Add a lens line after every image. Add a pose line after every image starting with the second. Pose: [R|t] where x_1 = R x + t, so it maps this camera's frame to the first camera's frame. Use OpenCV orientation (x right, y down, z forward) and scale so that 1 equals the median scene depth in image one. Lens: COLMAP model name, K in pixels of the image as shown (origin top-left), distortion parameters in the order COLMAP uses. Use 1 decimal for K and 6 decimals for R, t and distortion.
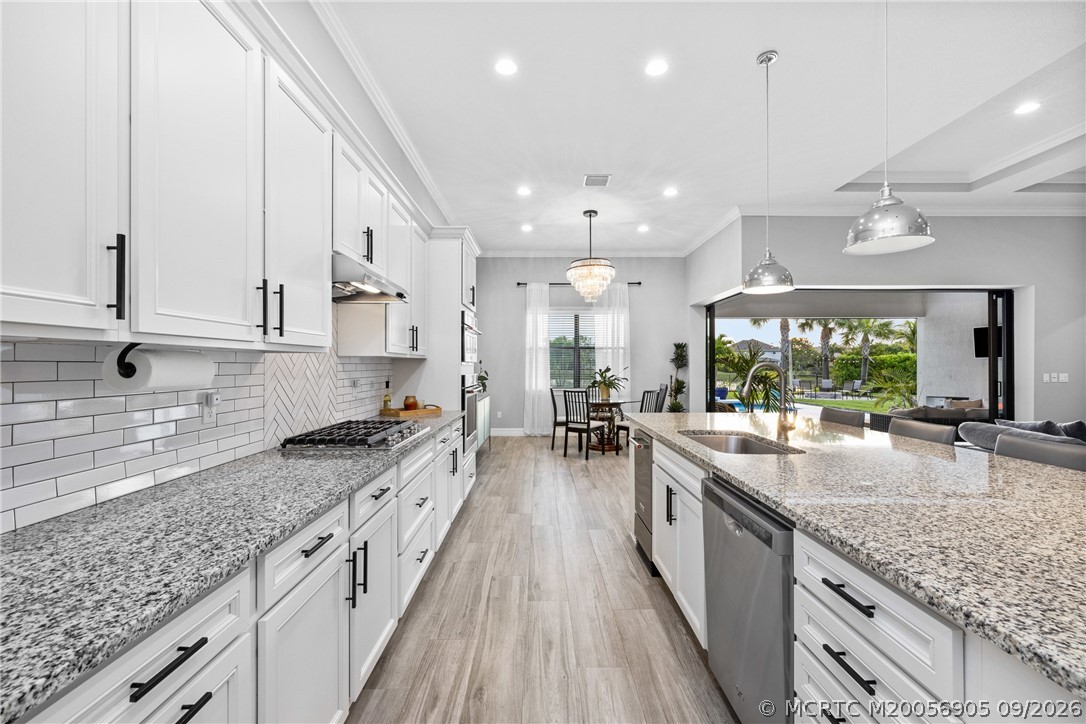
lens RADIAL K [[474.5, 0, 537.2], [0, 474.5, 367.3], [0, 0, 1]] dist [0.004490, -0.000089]
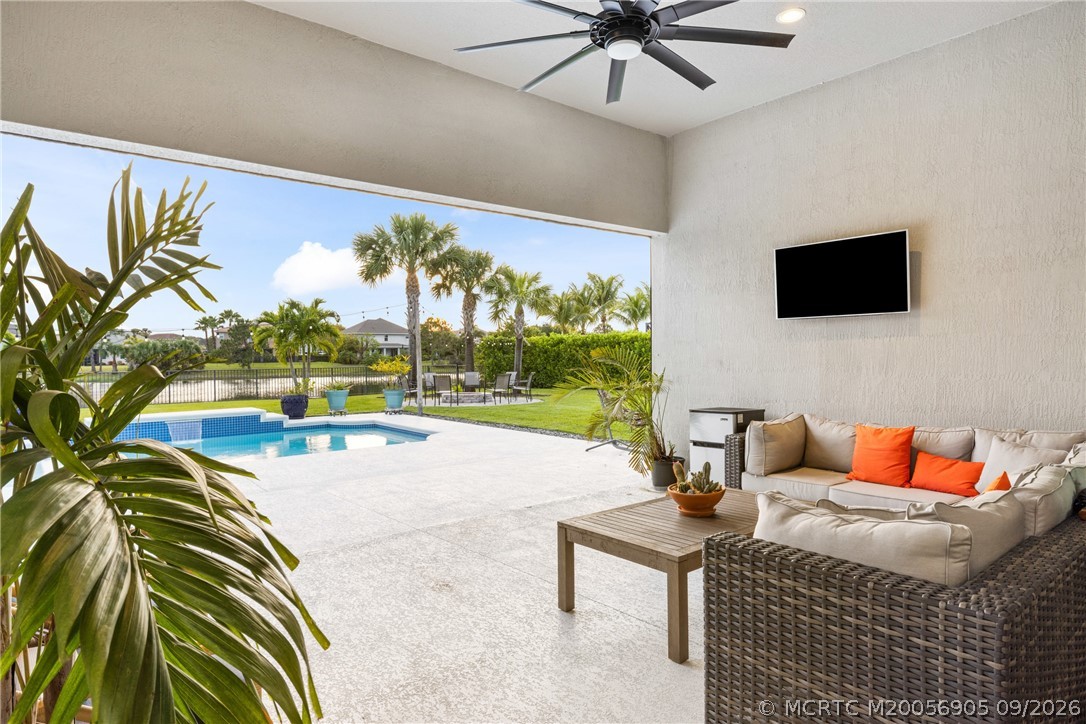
lens RADIAL K [[622.0, 0, 541.5], [0, 622.0, 358.8], [0, 0, 1]] dist [-0.001190, -0.000016]
pose [[0.783806, -0.013643, 0.620856, 0.150202], [0.013244, 0.999898, 0.005253, 0.004655], [-0.620865, 0.004106, 0.783907, 0.262843]]
